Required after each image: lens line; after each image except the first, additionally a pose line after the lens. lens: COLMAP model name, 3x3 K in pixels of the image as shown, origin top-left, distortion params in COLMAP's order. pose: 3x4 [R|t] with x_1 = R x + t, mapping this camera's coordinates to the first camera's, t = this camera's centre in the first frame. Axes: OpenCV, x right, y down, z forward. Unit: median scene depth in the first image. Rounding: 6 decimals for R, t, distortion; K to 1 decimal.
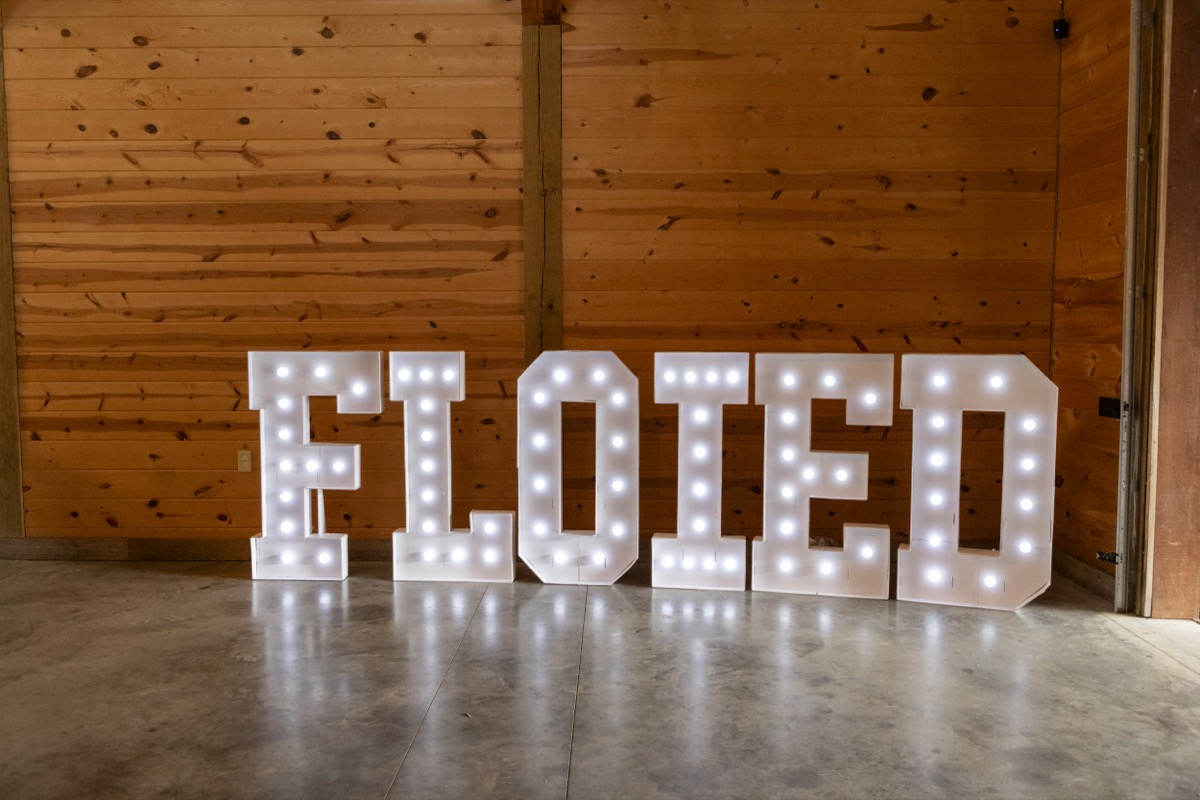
lens RADIAL K [[1036.4, 0, 599.8], [0, 1036.4, 392.6], [0, 0, 1]] dist [-0.002268, -0.019769]
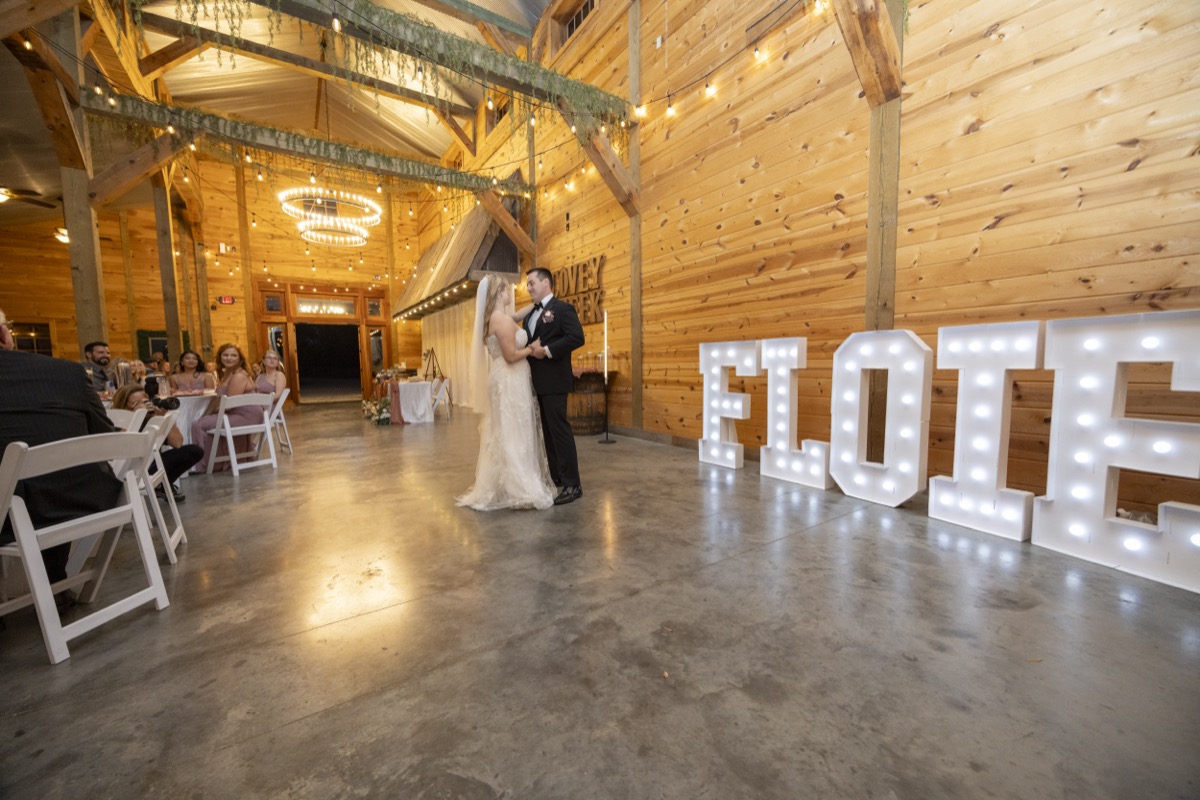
lens RADIAL K [[457.6, 0, 596.3], [0, 457.6, 399.2], [0, 0, 1]] dist [-0.000414, -0.000675]
pose [[0.566793, 0.052145, -0.822208, 0.260465], [-0.044350, 0.998479, 0.032751, 0.044242], [0.822665, 0.017901, 0.568244, 0.342201]]
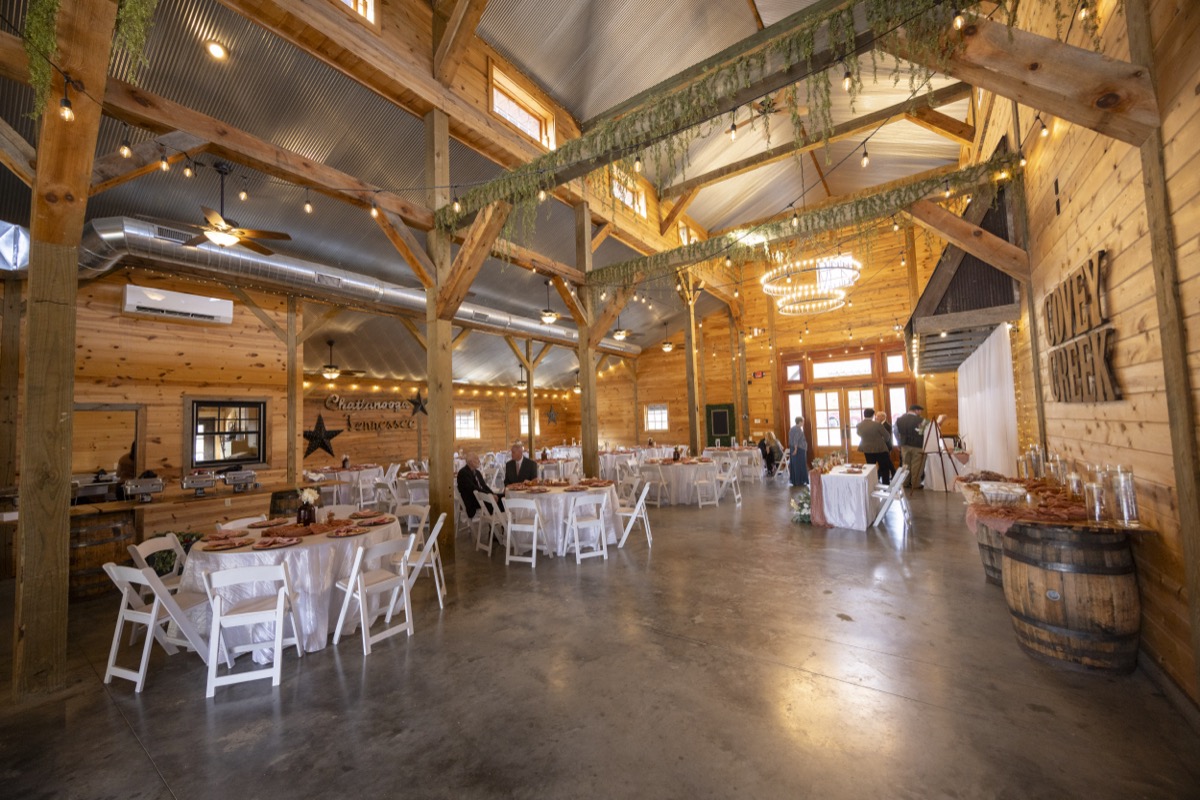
lens RADIAL K [[457.6, 0, 596.0], [0, 457.6, 398.5], [0, 0, 1]] dist [-0.000414, -0.000675]
pose [[-0.556620, -0.029307, -0.830250, 0.014959], [-0.030286, 0.999429, -0.014974, -0.098188], [0.830215, 0.016811, -0.557190, 0.843161]]
